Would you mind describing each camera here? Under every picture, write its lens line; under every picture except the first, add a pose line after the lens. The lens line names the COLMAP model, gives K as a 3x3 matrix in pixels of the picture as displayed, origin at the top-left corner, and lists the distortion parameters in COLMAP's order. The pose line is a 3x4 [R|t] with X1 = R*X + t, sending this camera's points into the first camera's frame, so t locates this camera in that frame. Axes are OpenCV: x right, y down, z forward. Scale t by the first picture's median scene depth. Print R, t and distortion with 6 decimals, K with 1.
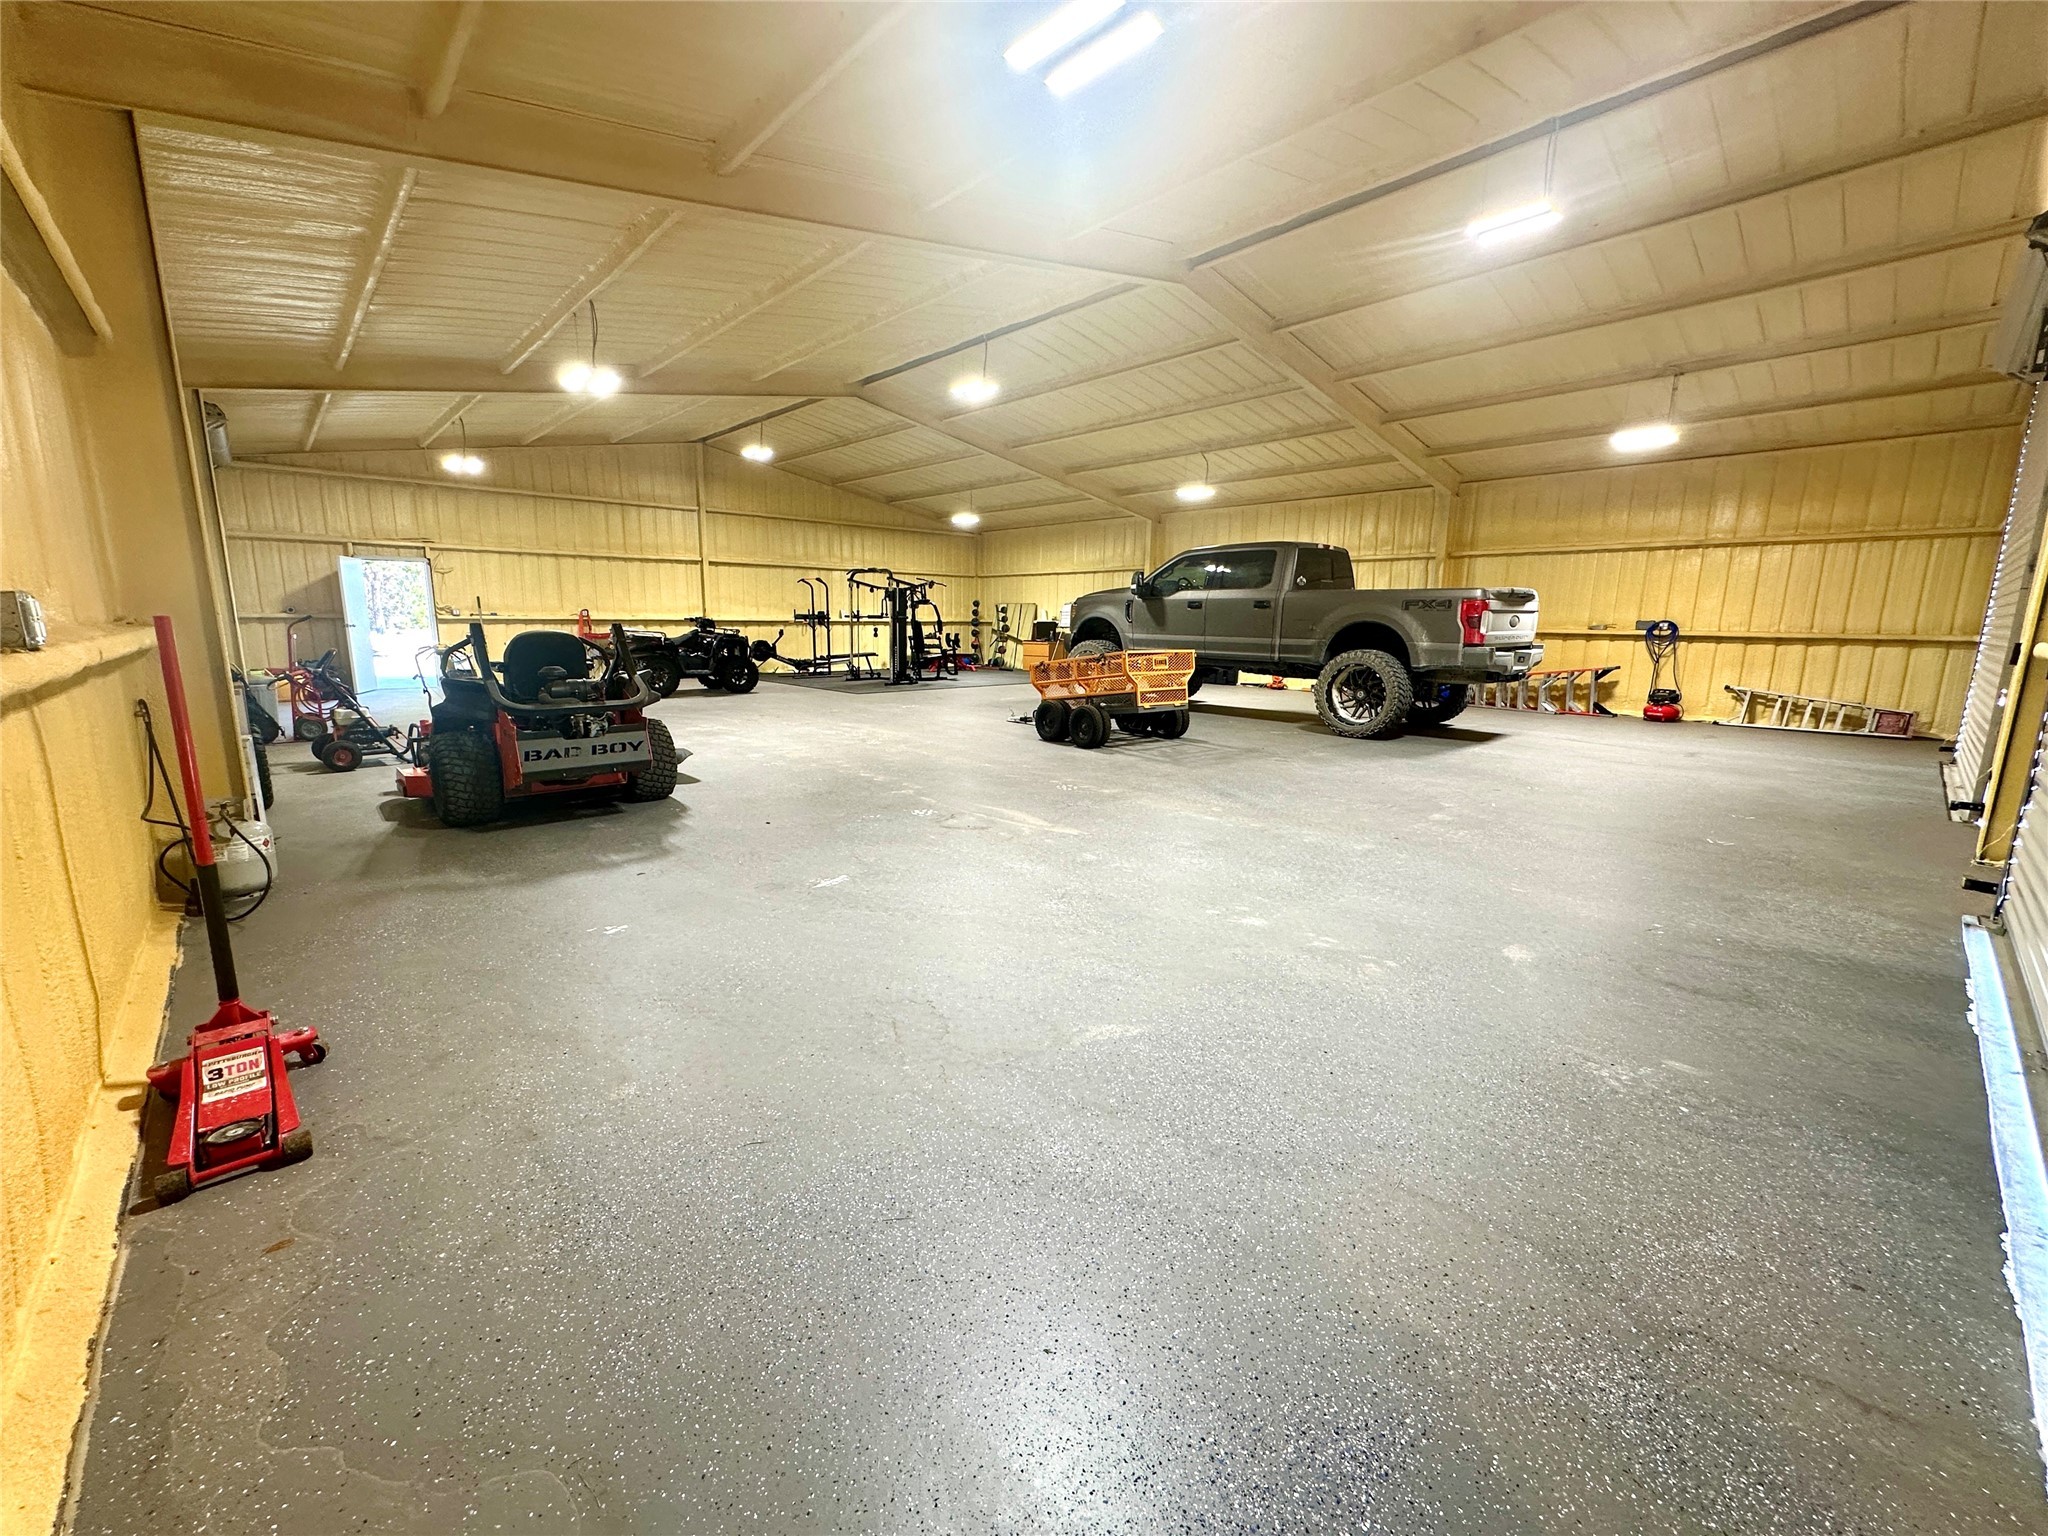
lens RADIAL K [[819.9, 0, 1022.5], [0, 819.9, 770.3], [0, 0, 1]] dist [-0.000459, -0.000004]
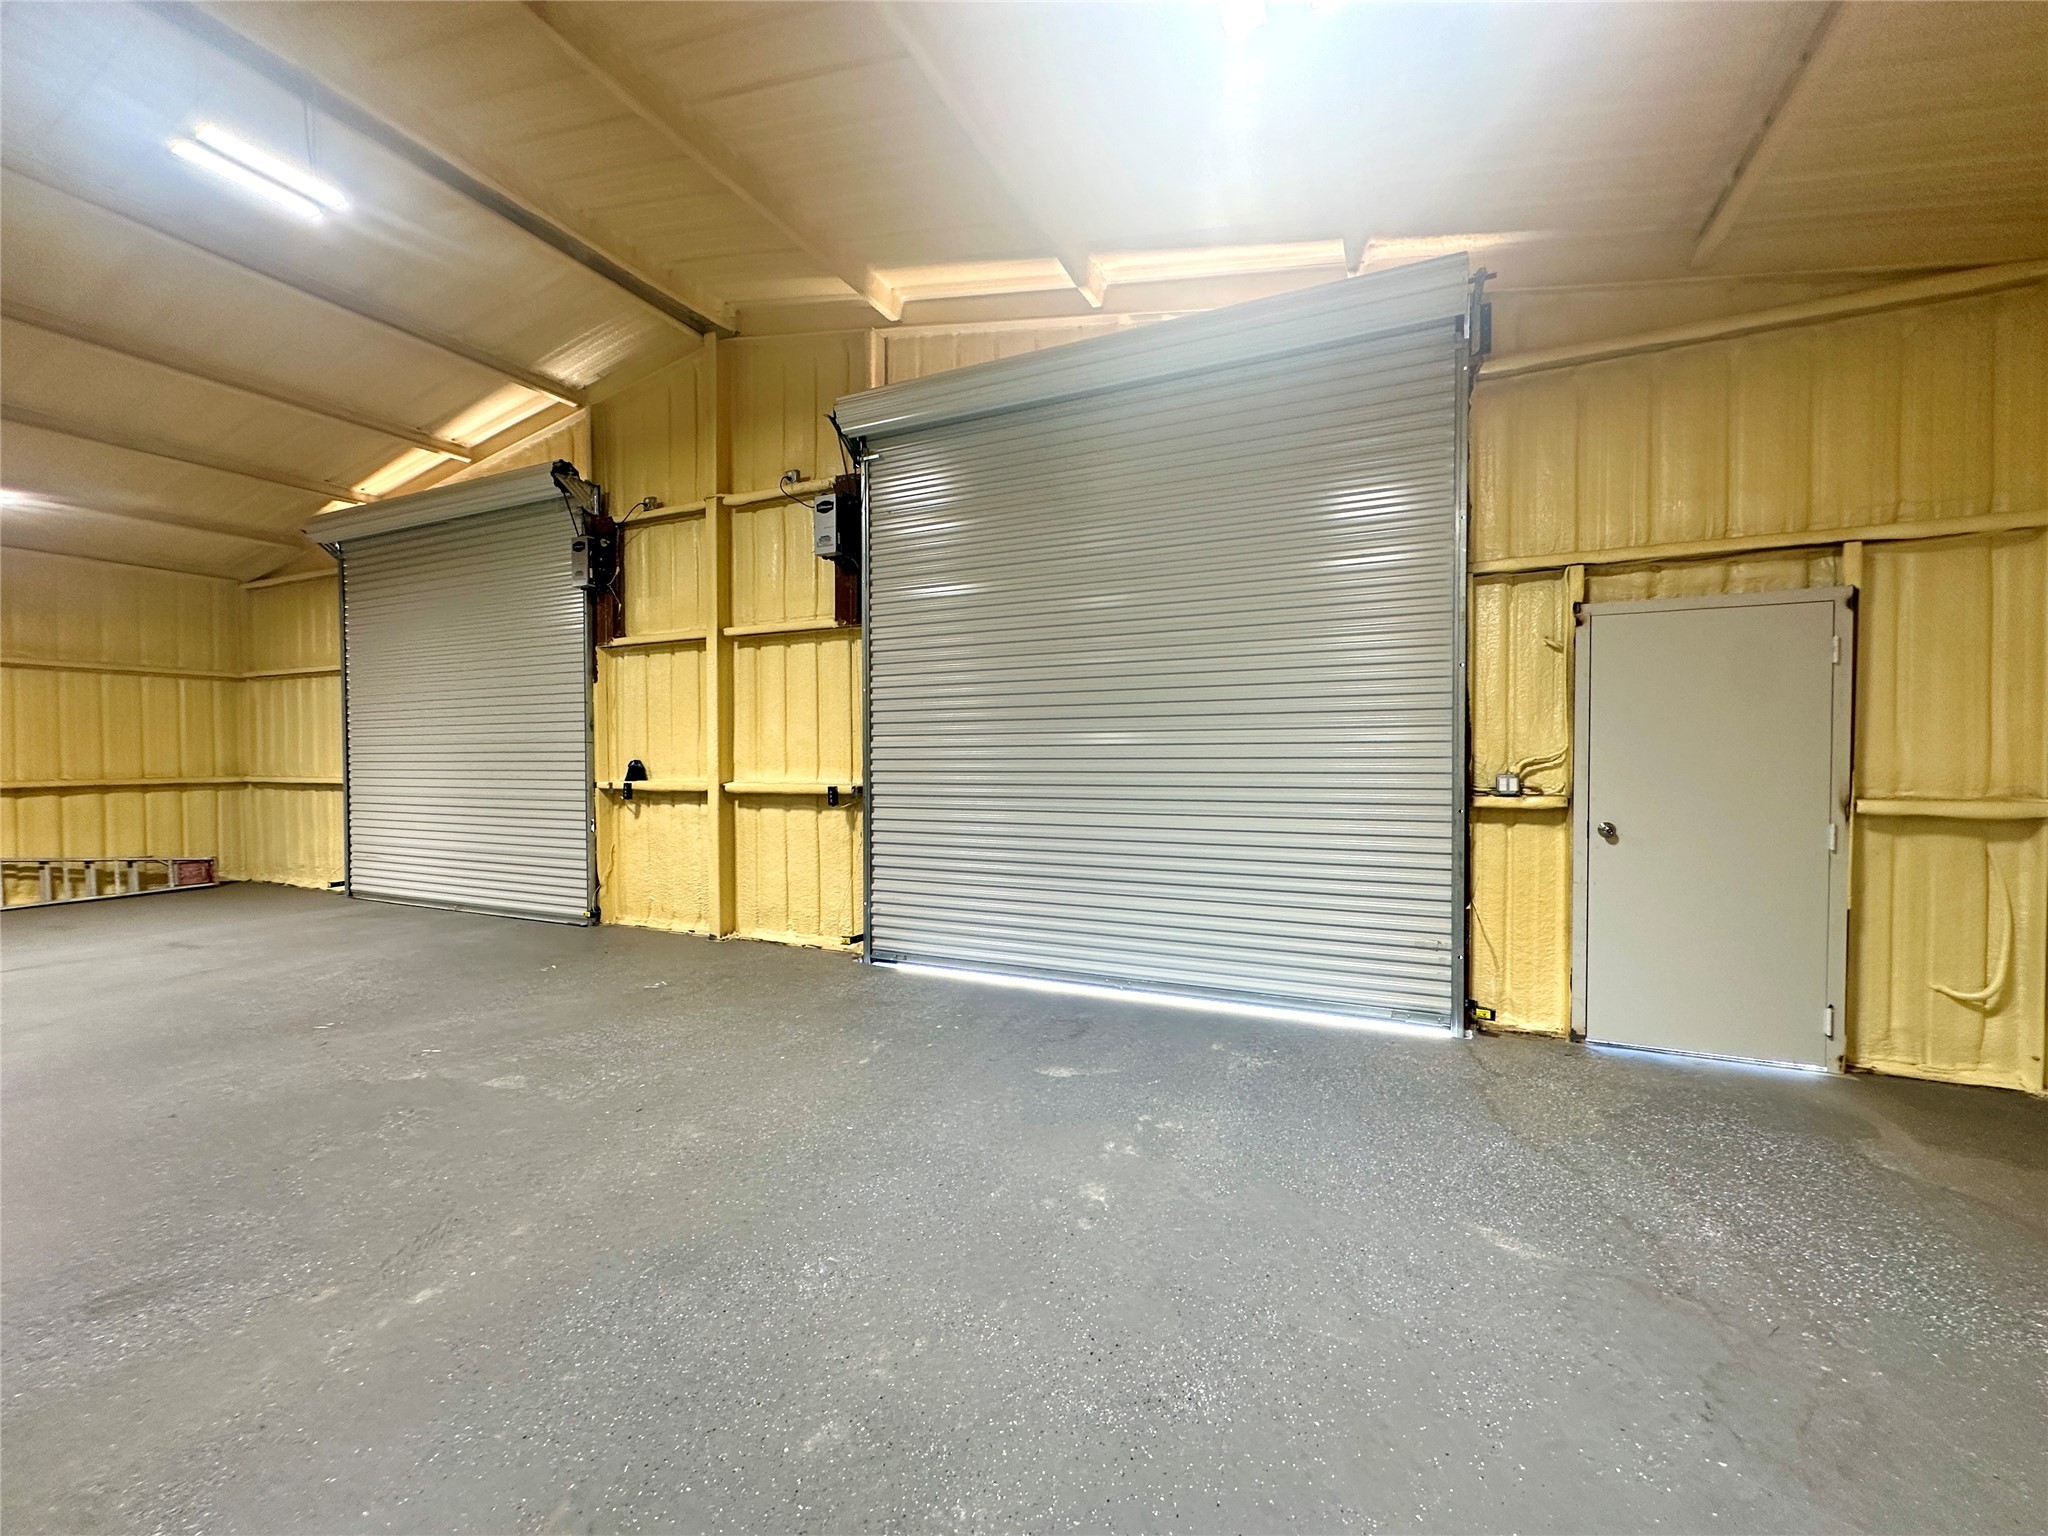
lens RADIAL K [[819.9, 0, 1022.3], [0, 819.9, 767.6], [0, 0, 1]] dist [-0.000459, -0.000004]
pose [[-0.379424, -0.026180, 0.924853, -0.143901], [0.169373, 0.980742, 0.097248, -0.107189], [-0.909588, 0.193543, -0.367683, 0.478503]]
